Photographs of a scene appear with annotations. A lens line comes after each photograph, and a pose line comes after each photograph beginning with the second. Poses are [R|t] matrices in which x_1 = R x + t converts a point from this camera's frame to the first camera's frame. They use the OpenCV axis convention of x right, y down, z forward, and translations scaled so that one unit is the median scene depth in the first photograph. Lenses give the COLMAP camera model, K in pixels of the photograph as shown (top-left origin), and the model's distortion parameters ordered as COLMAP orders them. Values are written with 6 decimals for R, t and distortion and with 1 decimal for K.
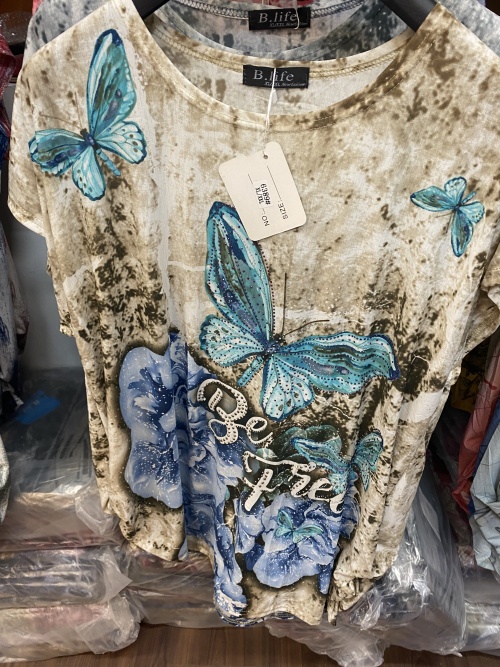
lens RADIAL K [[503.3, 0, 250.0], [0, 503.3, 333.5], [0, 0, 1]] dist [0.000627, -0.009315]
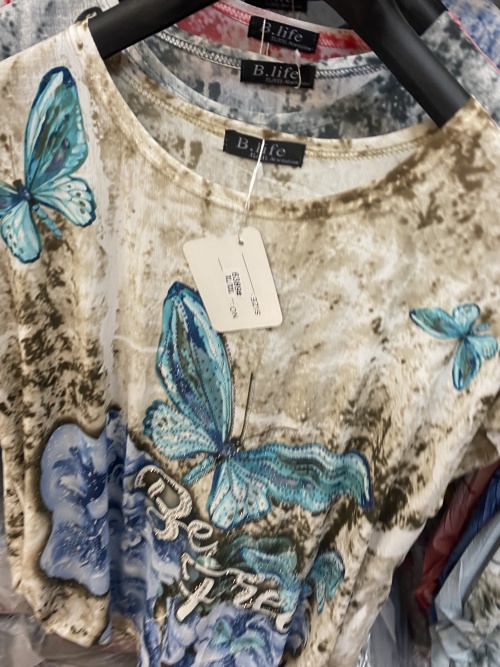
lens RADIAL K [[517.6, 0, 250.0], [0, 517.6, 333.5], [0, 0, 1]] dist [0.001545, -0.009189]
pose [[0.992159, 0.113996, 0.051232, 0.017463], [-0.112826, 0.993296, -0.025180, -0.166394], [-0.053759, 0.019202, 0.998369, 0.150106]]
